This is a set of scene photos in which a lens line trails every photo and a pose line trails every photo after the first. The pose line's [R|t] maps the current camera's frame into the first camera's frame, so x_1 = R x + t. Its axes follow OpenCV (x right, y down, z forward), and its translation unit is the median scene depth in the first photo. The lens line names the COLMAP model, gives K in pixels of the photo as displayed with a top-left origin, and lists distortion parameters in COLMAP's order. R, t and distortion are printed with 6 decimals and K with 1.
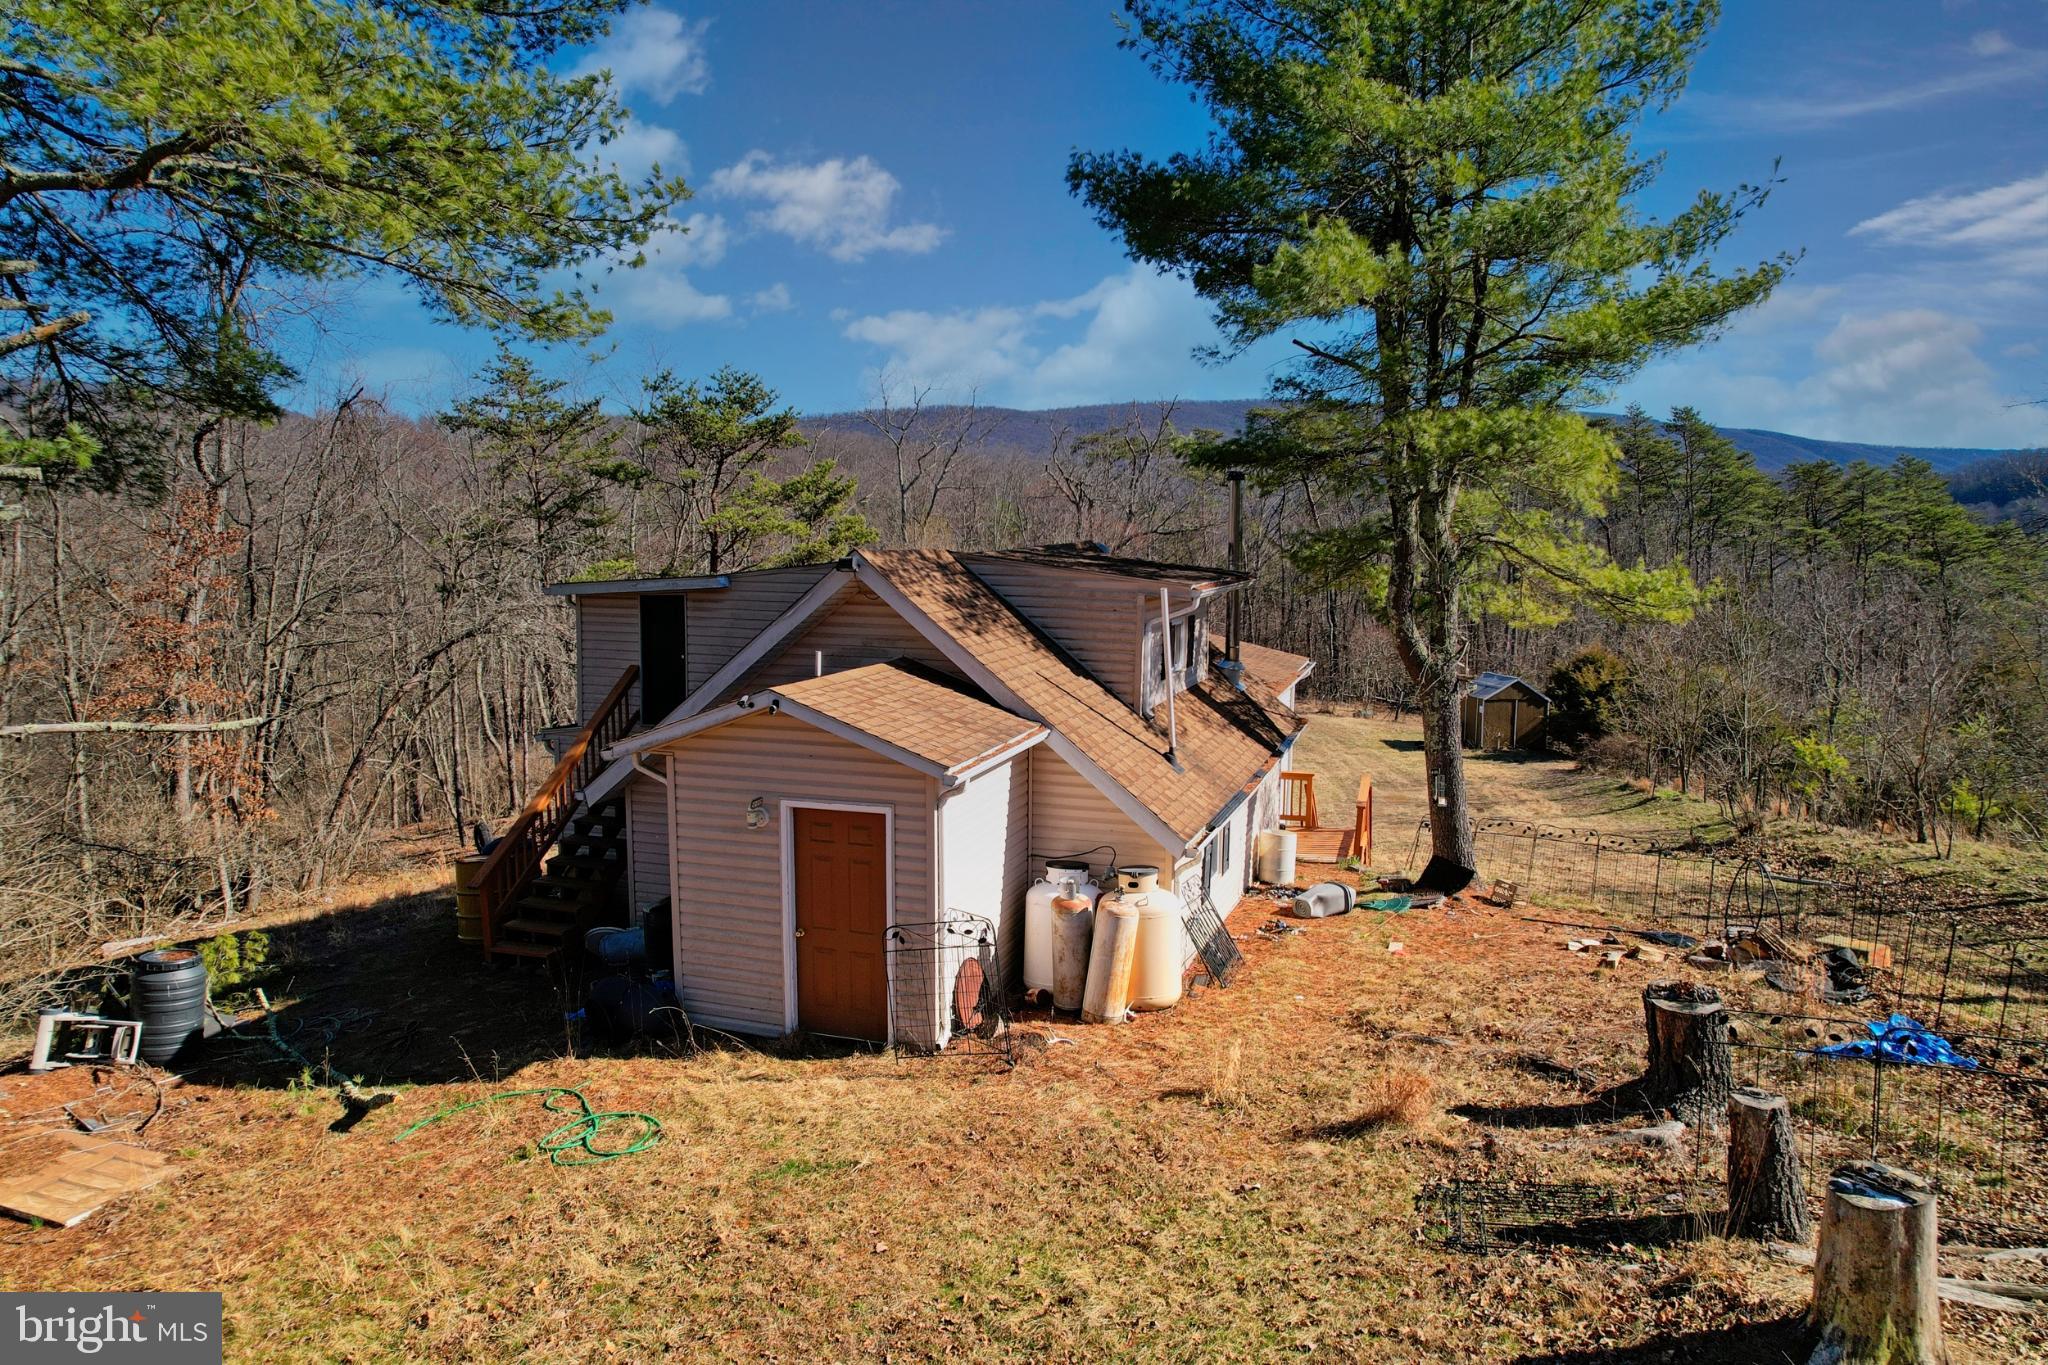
lens RADIAL K [[1300.9, 0, 1033.0], [0, 1300.9, 695.4], [0, 0, 1]] dist [-0.080298, 0.075656]
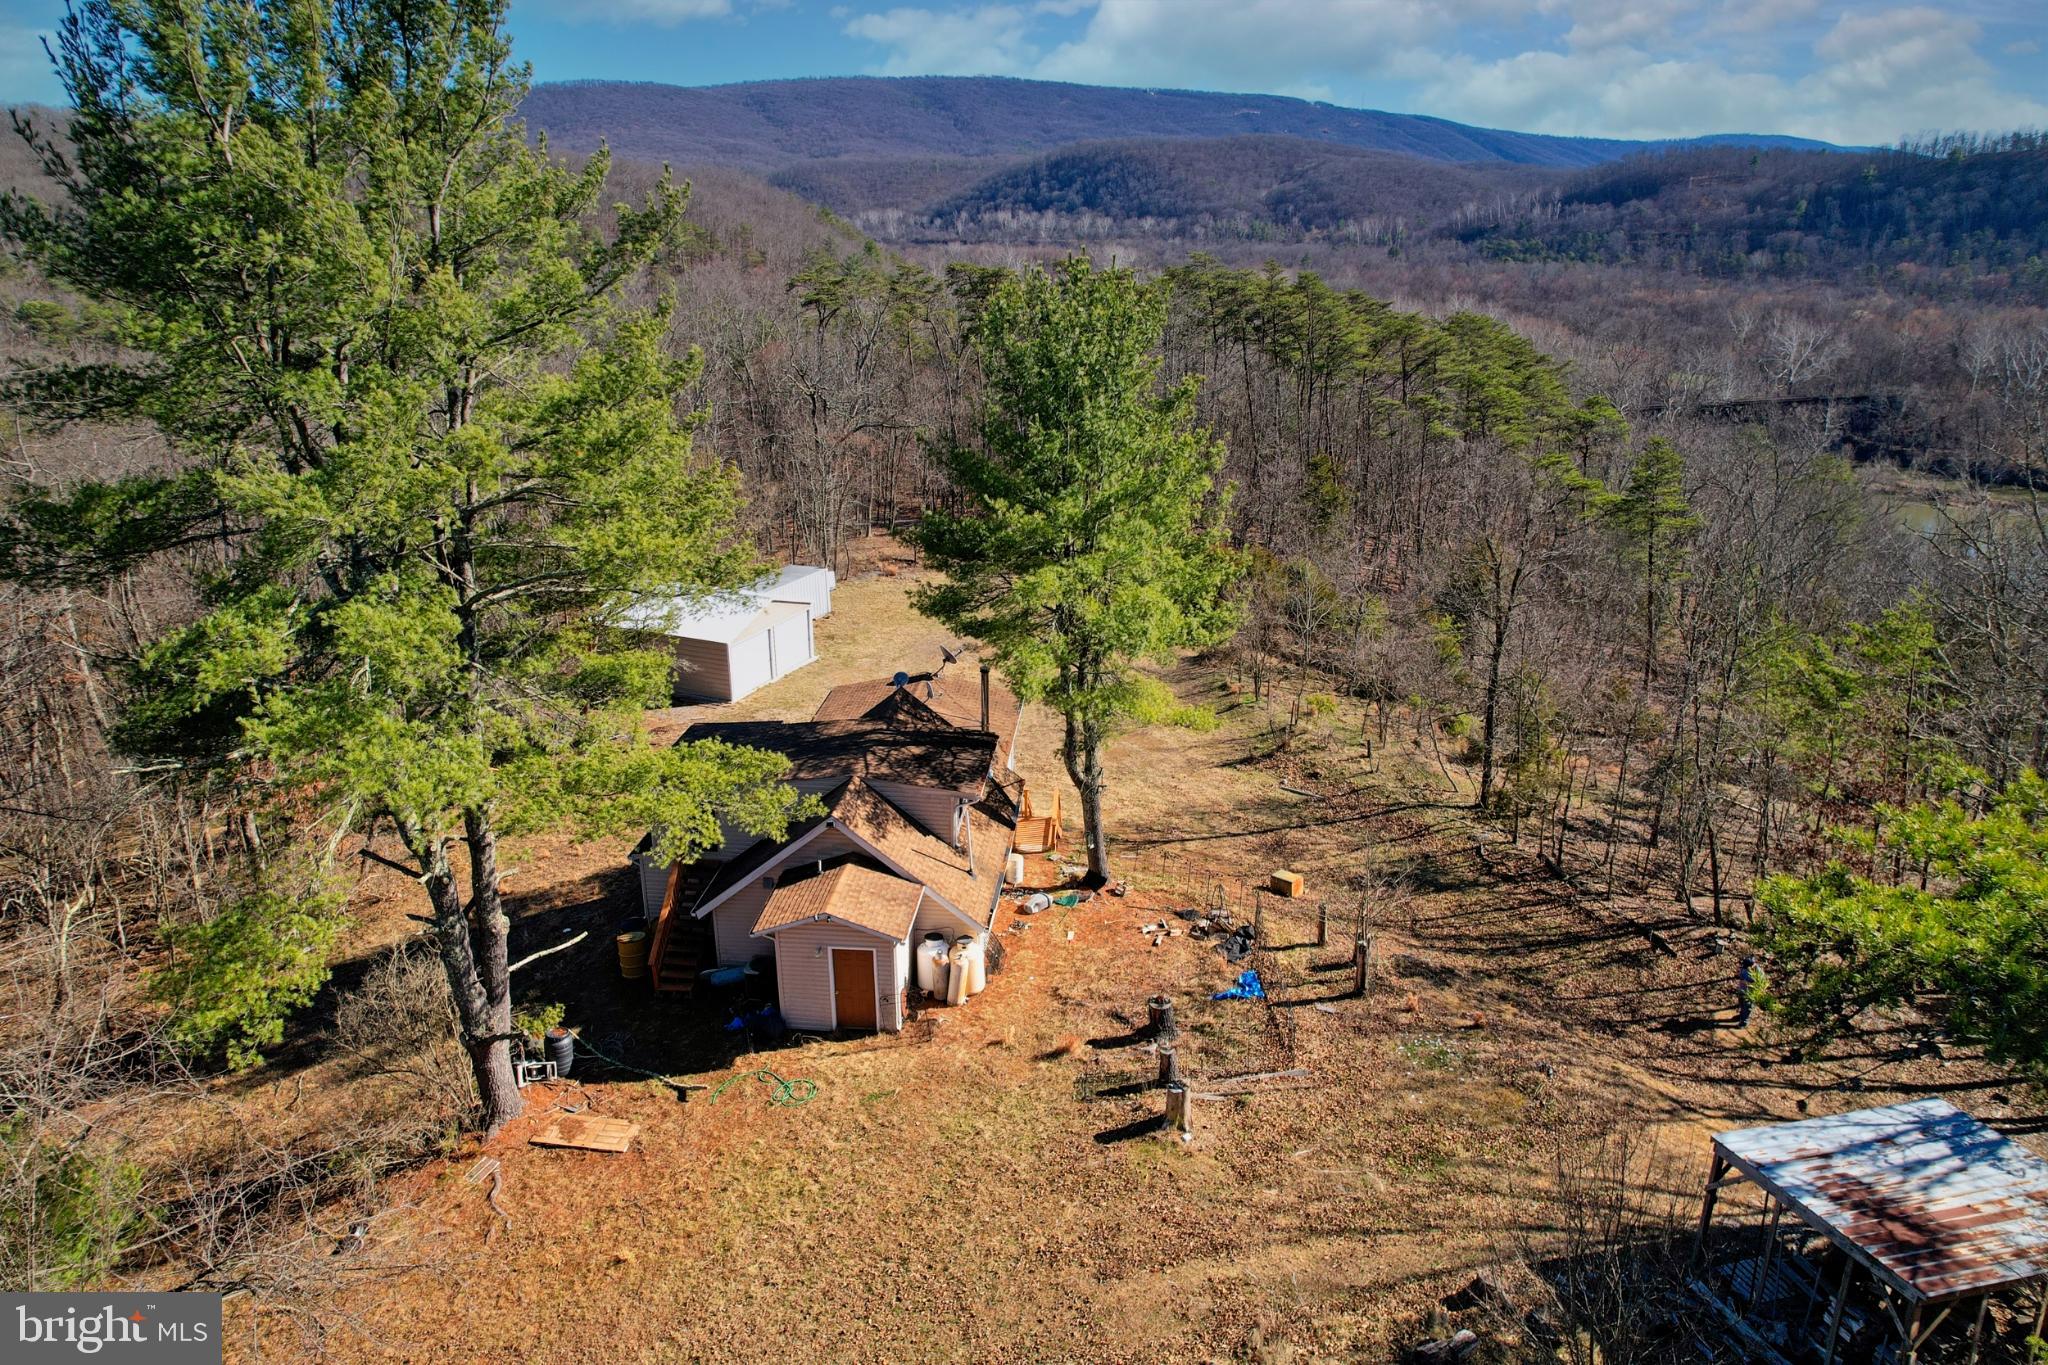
lens RADIAL K [[1300.9, 0, 1033.0], [0, 1300.9, 695.4], [0, 0, 1]] dist [-0.080298, 0.075656]
pose [[0.972019, -0.085689, 0.218714, -0.311943], [0.031835, 0.970555, 0.238767, -0.963312], [-0.232734, -0.225123, 0.946126, -1.329300]]
